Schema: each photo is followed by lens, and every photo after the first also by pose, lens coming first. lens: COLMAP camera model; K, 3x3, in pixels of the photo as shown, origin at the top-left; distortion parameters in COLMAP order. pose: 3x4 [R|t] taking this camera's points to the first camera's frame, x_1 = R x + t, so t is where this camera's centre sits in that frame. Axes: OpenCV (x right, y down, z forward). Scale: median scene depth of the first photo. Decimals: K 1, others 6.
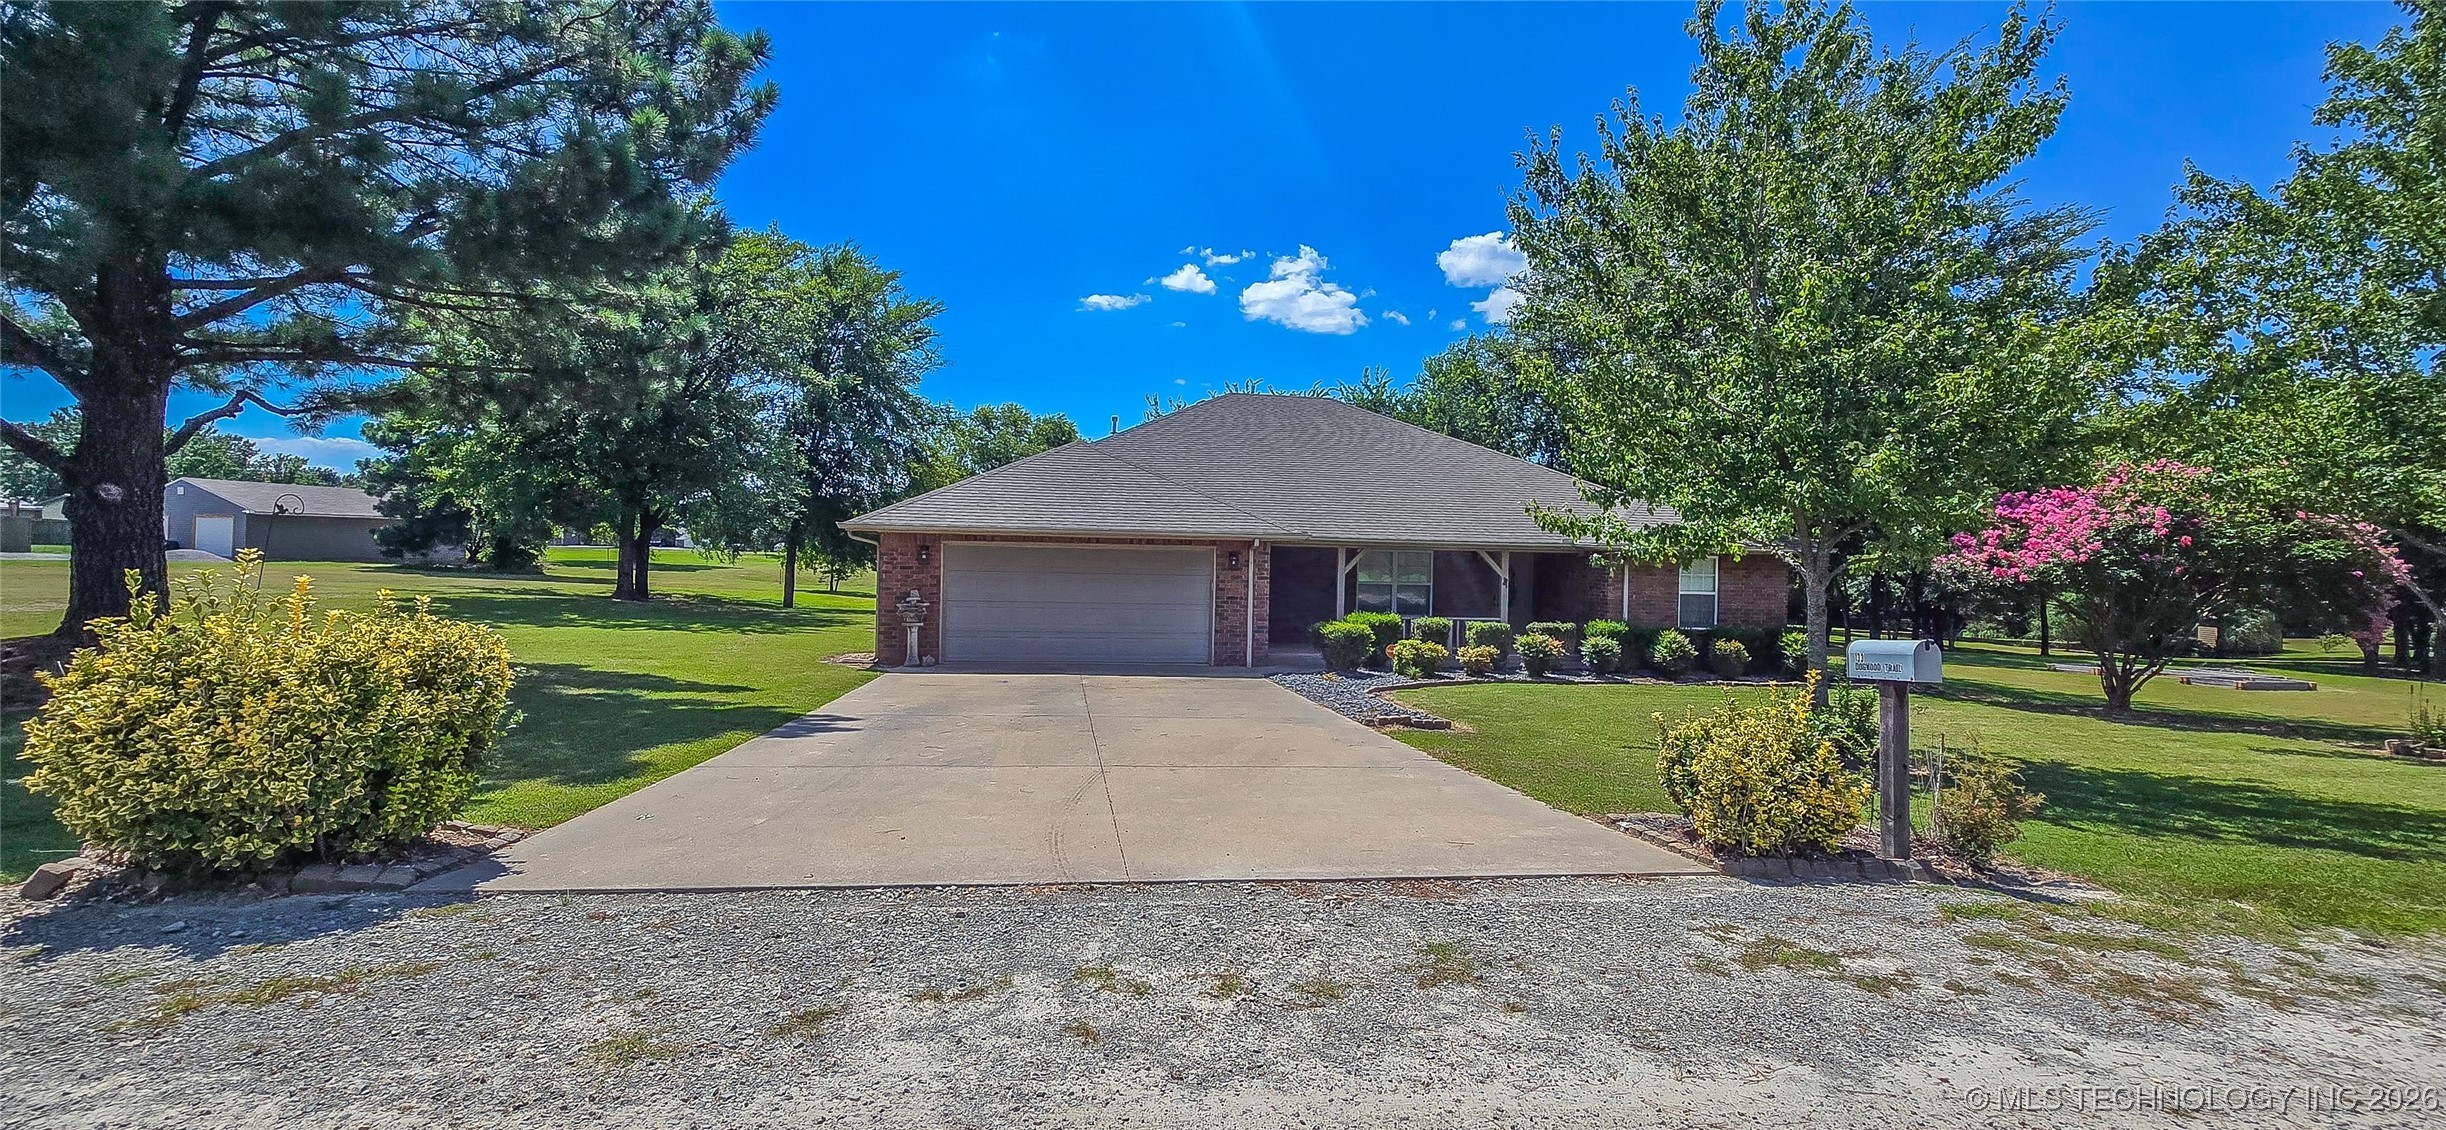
lens RADIAL K [[1016.8, 0, 1228.8], [0, 1016.8, 555.7], [0, 0, 1]] dist [-0.002069, -0.000148]
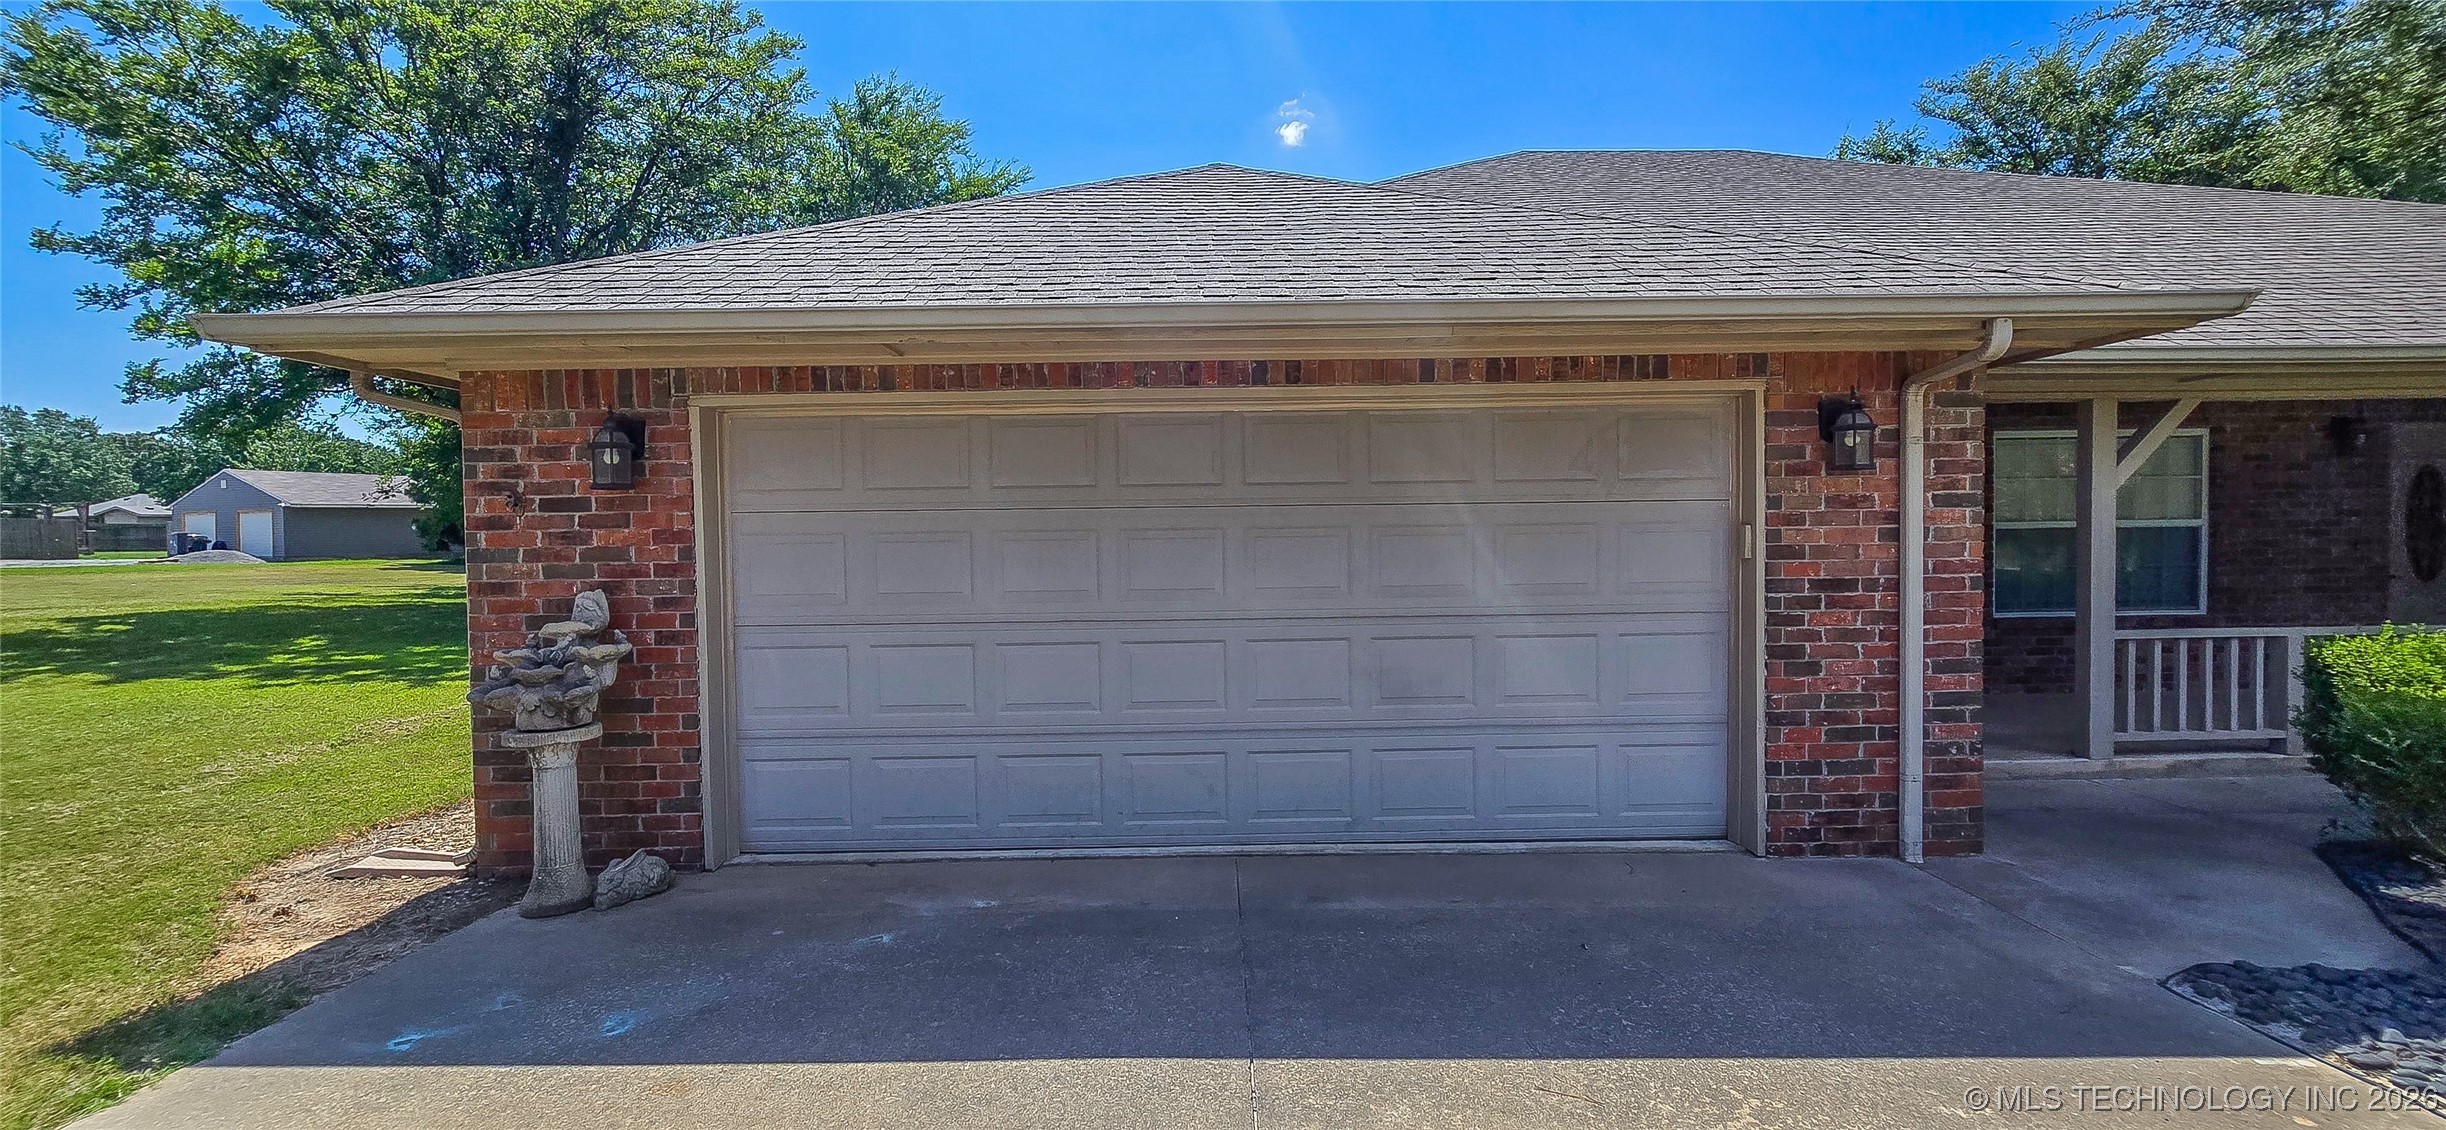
lens RADIAL K [[983.5, 0, 1234.7], [0, 983.5, 555.5], [0, 0, 1]] dist [0.000097, -0.000025]
pose [[0.987462, -0.031542, -0.154671, -0.146121], [0.035597, 0.999090, 0.023515, 0.032782], [0.153788, -0.028726, 0.987686, 1.029355]]
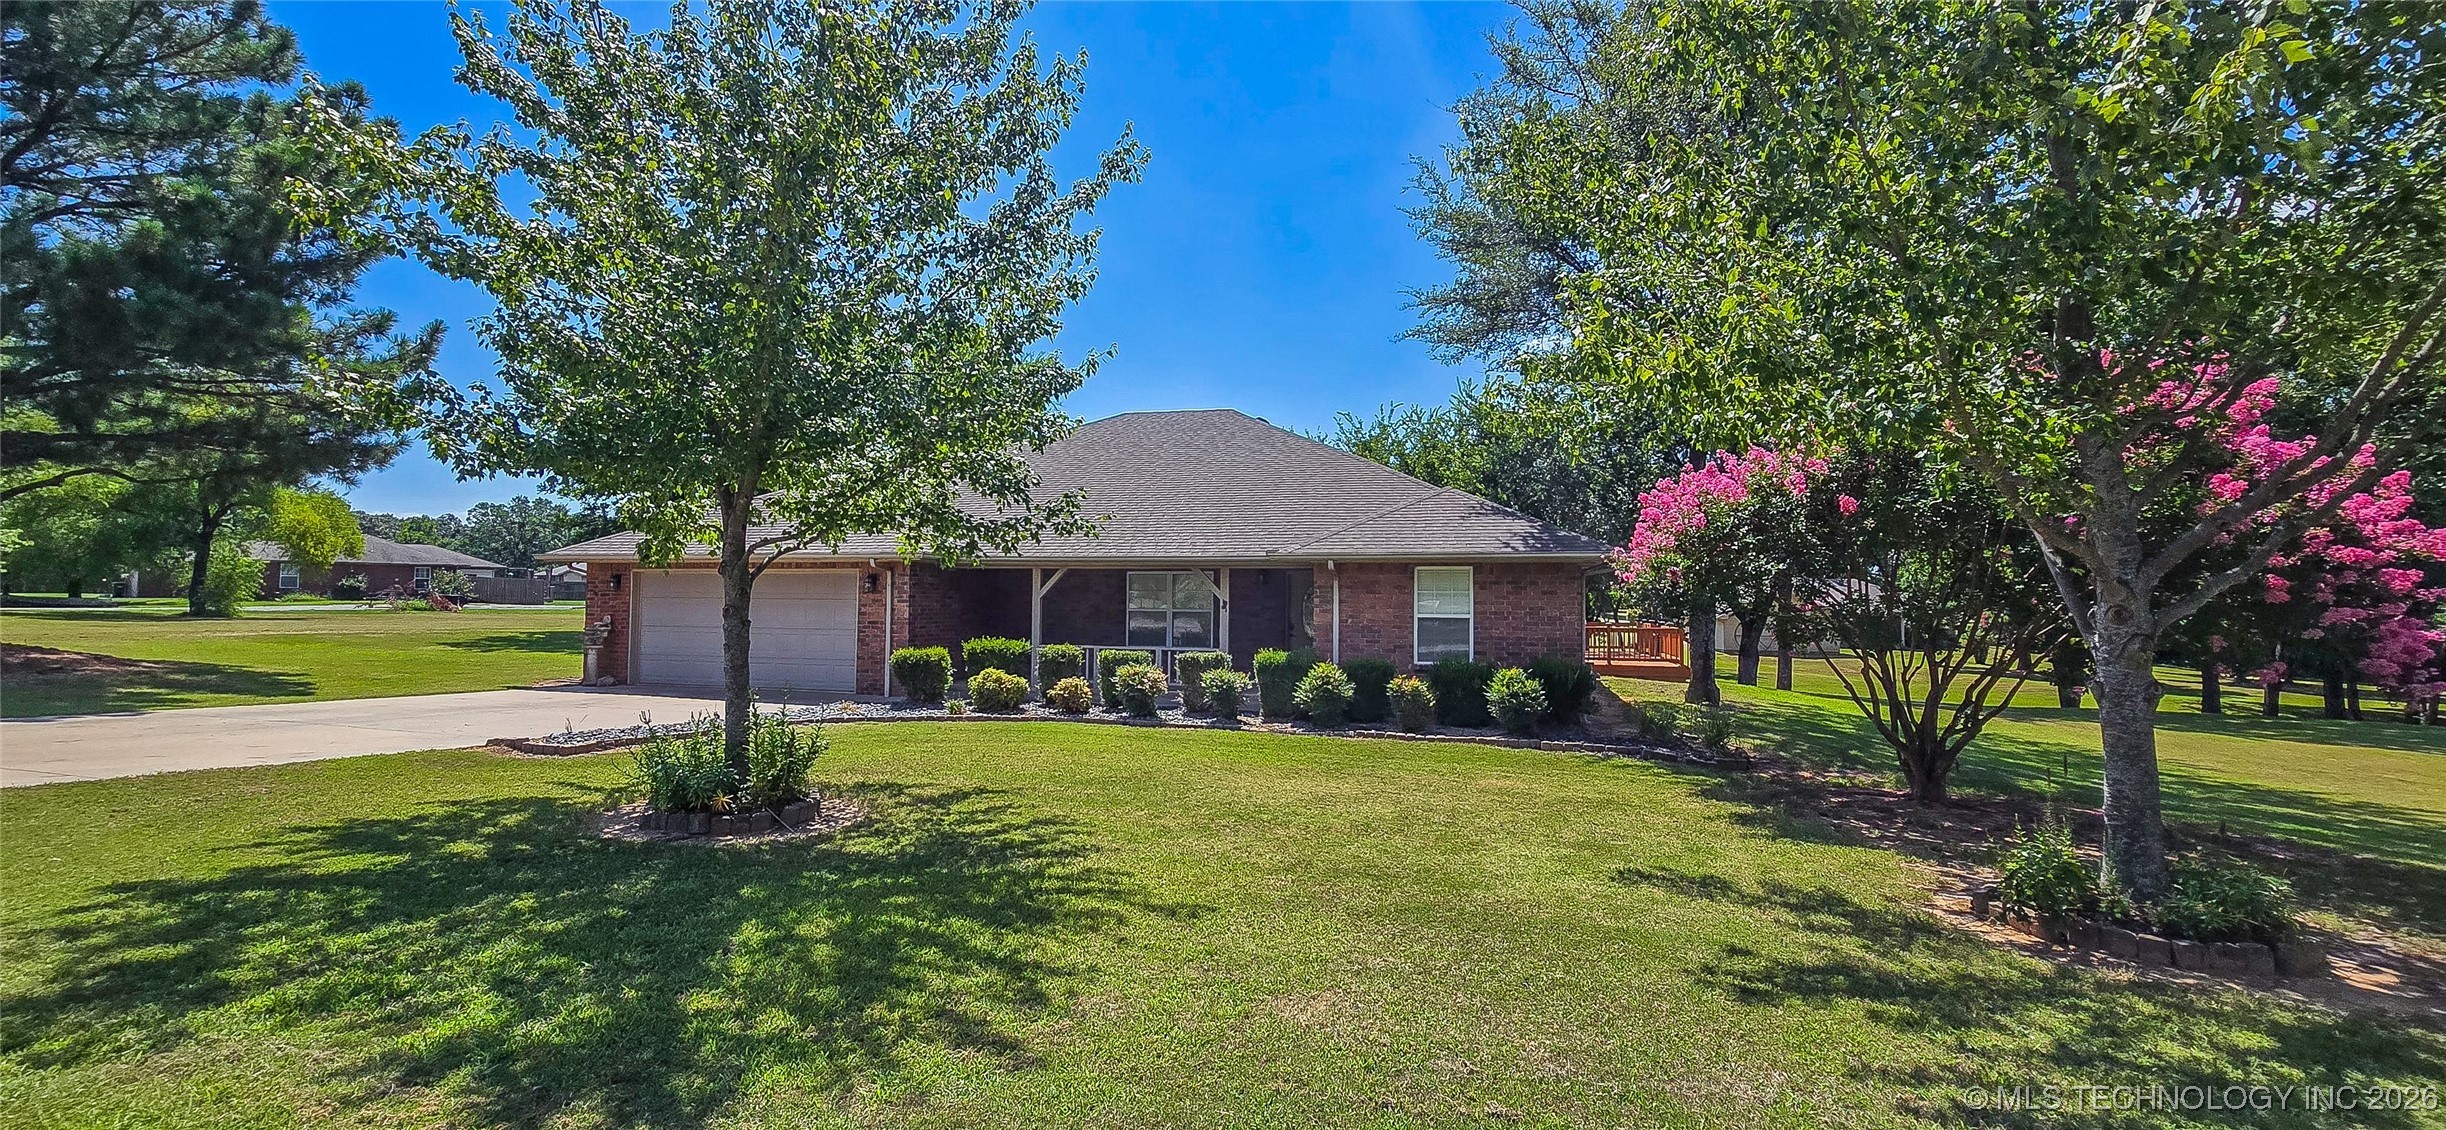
lens RADIAL K [[1016.8, 0, 1228.8], [0, 1016.8, 555.7], [0, 0, 1]] dist [-0.002069, -0.000148]
pose [[0.911230, -0.031706, -0.410676, 0.968451], [0.013091, 0.998759, -0.048062, 0.040633], [0.411690, 0.038420, 0.910514, 0.380795]]
